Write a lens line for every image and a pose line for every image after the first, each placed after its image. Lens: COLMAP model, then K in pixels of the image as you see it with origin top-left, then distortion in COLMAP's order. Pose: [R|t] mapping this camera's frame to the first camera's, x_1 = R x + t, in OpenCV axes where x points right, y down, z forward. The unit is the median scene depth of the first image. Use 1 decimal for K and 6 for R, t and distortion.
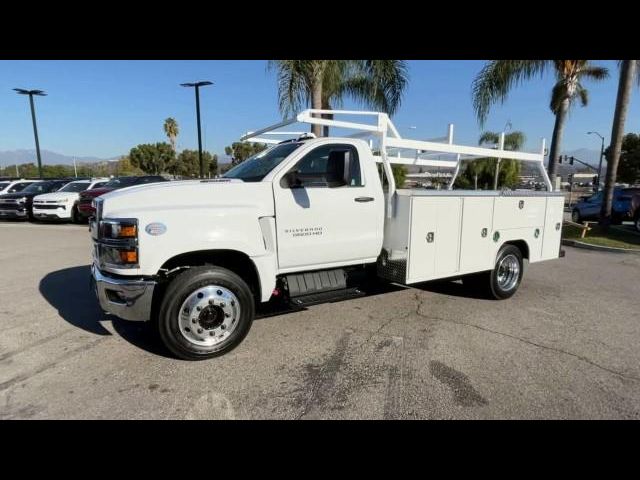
lens RADIAL K [[343.8, 0, 302.6], [0, 343.8, 232.6], [0, 0, 1]] dist [-0.001061, -0.000273]
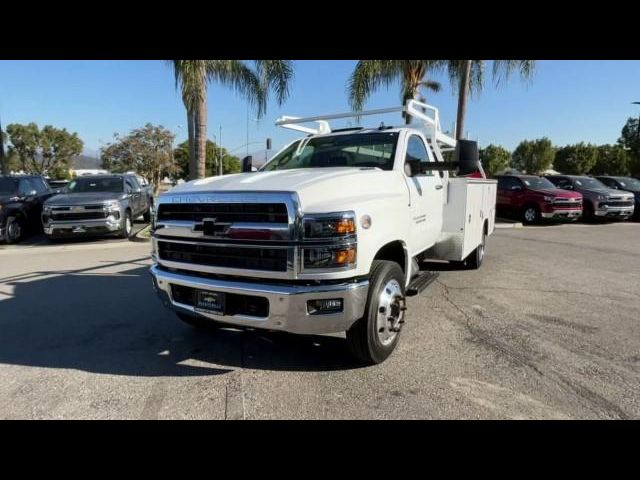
lens RADIAL K [[377.0, 0, 323.3], [0, 377.0, 225.5], [0, 0, 1]] dist [-0.000956, -0.000492]
pose [[0.862071, -0.075774, 0.501091, -0.808435], [0.085047, 0.996367, 0.004355, -0.013192], [-0.499601, 0.038862, 0.865383, 0.159413]]
